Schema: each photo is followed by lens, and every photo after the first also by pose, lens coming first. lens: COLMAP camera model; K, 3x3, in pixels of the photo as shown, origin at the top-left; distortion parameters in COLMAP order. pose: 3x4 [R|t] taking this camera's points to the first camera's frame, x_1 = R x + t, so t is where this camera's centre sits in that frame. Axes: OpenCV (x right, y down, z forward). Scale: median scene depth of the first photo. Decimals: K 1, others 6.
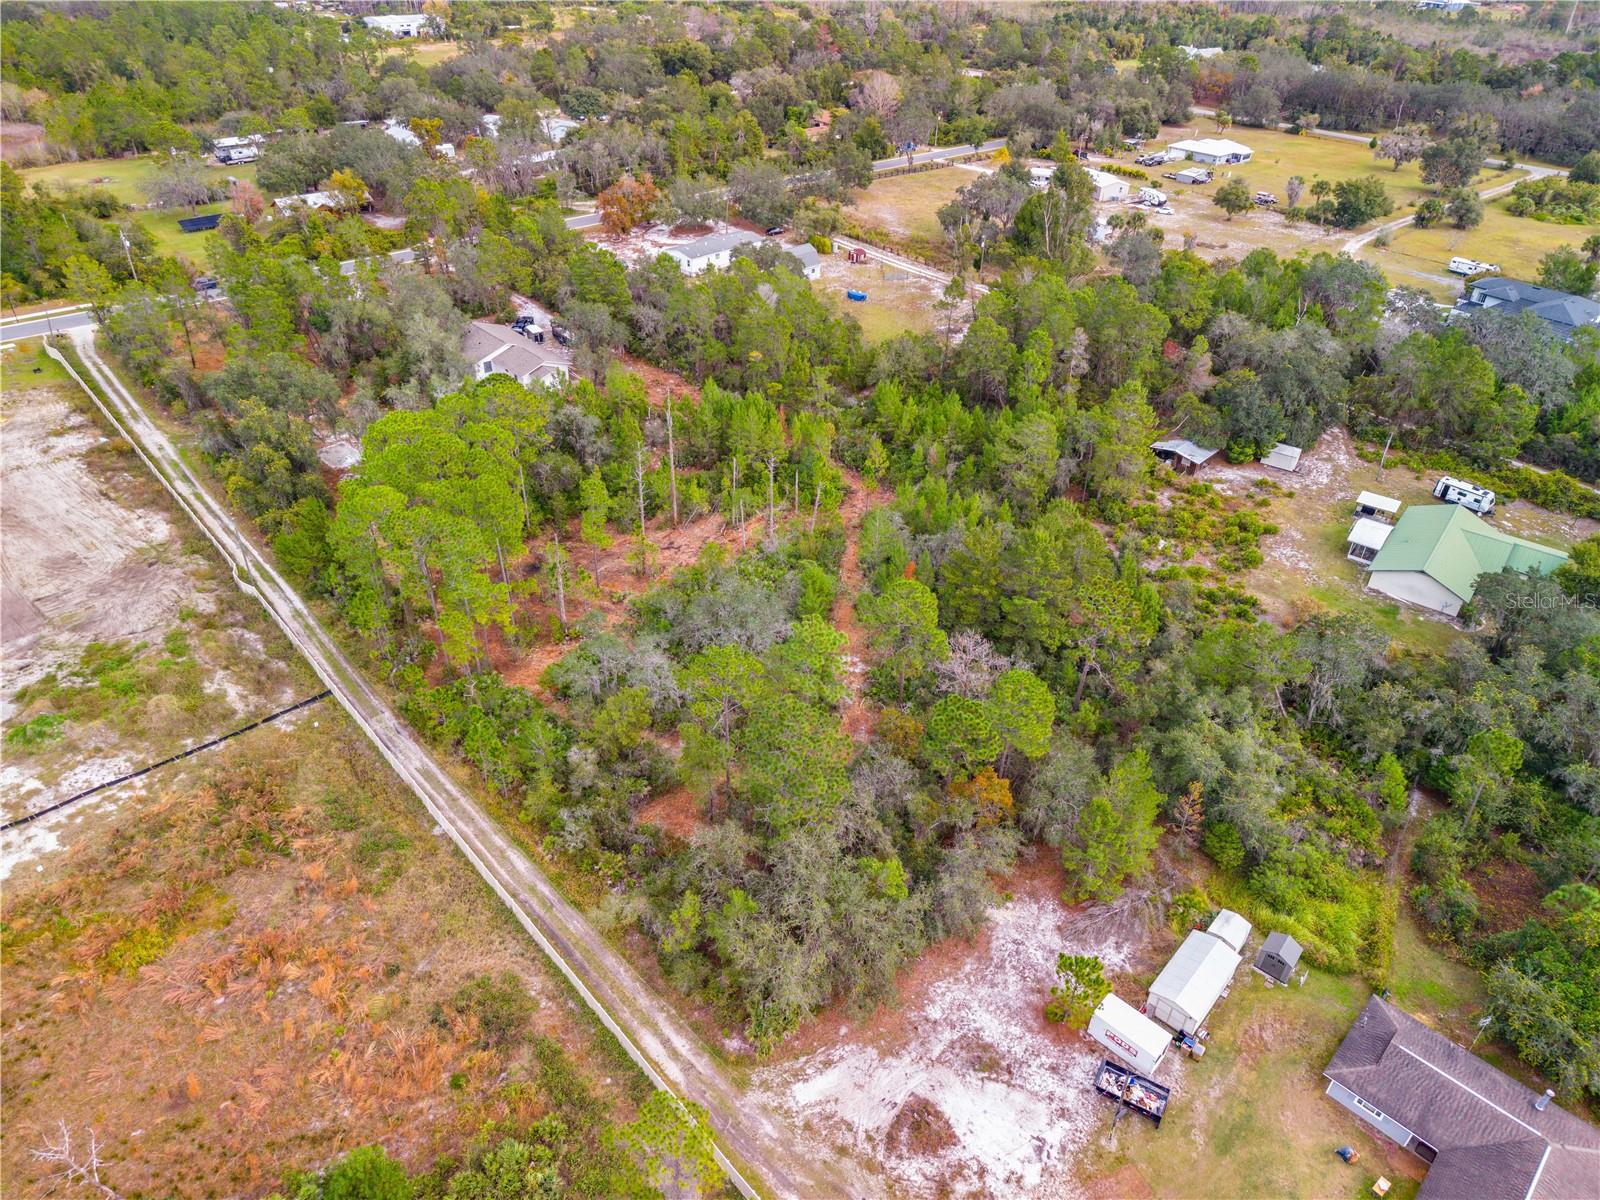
lens RADIAL K [[1079.6, 0, 800.0], [0, 1079.6, 600.0], [0, 0, 1]] dist [0.009634, -0.009483]
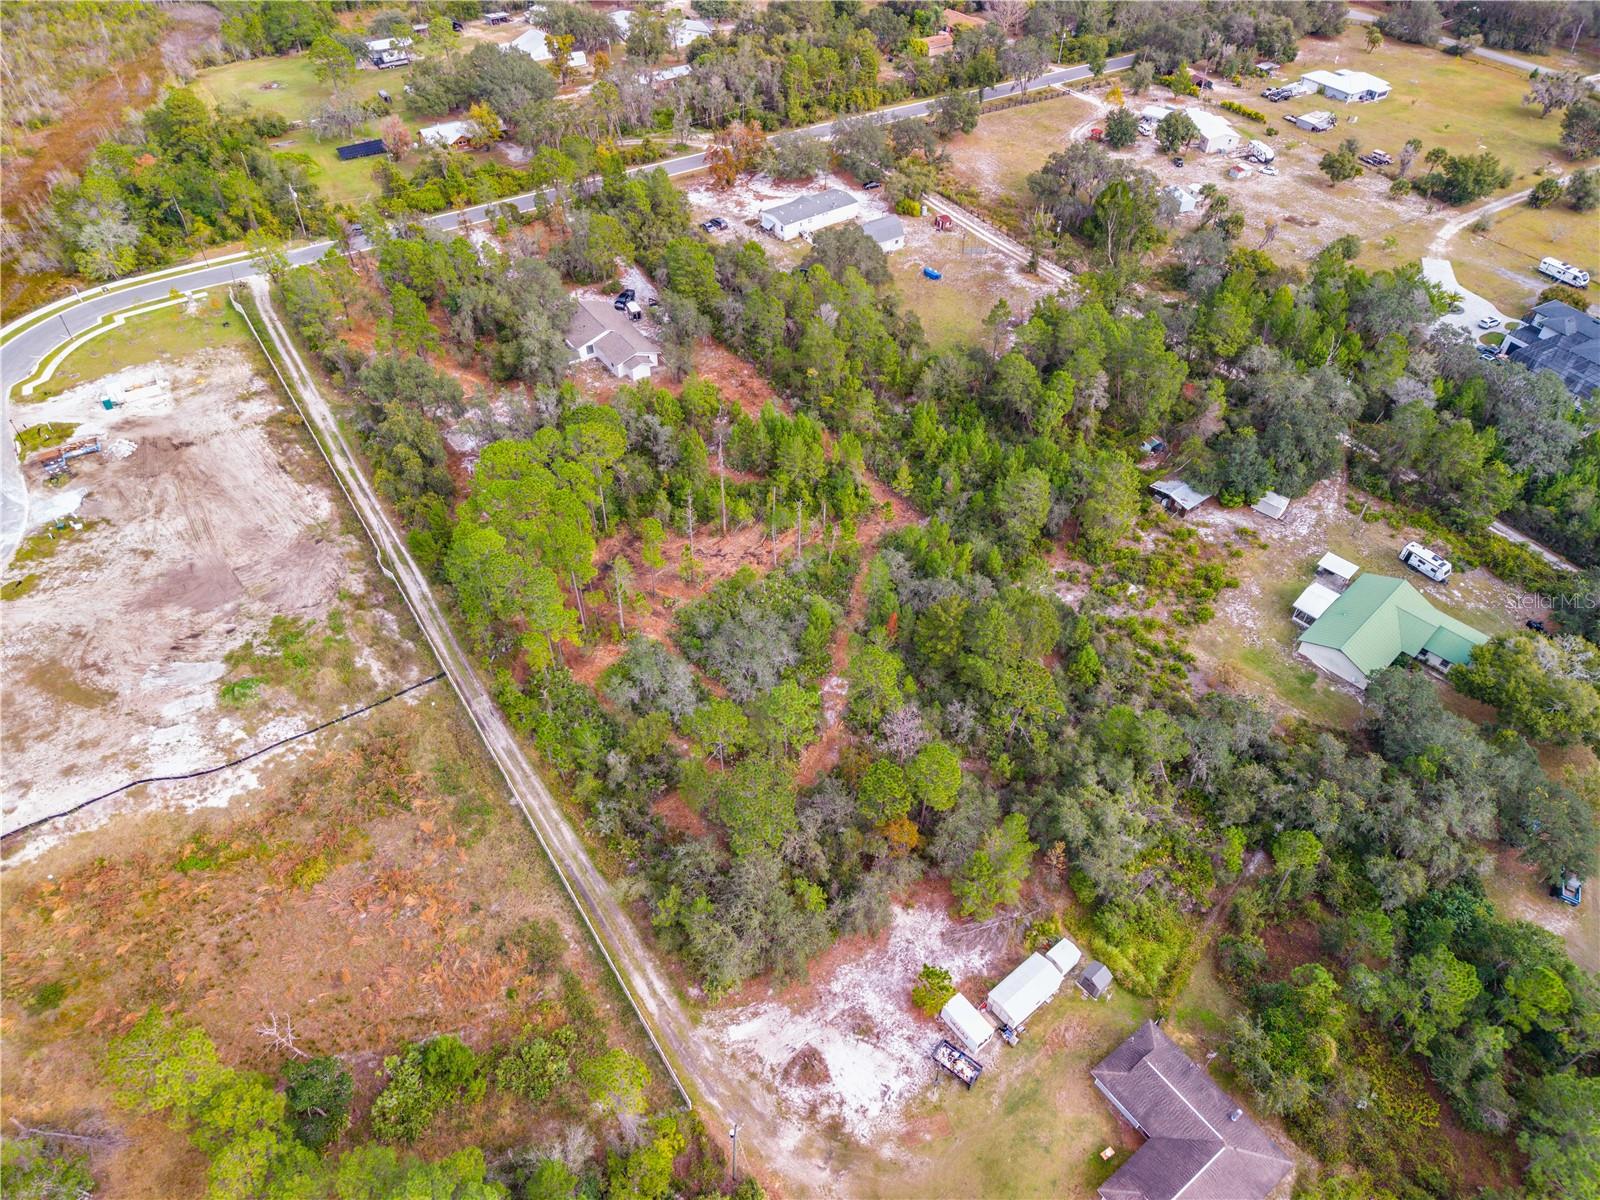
lens RADIAL K [[1079.6, 0, 800.0], [0, 1079.6, 600.0], [0, 0, 1]] dist [0.009634, -0.009483]
pose [[0.989614, 0.098724, -0.104490, 0.126846], [-0.079752, 0.981810, 0.172305, -0.262897], [0.119600, -0.162182, 0.979486, -0.233507]]
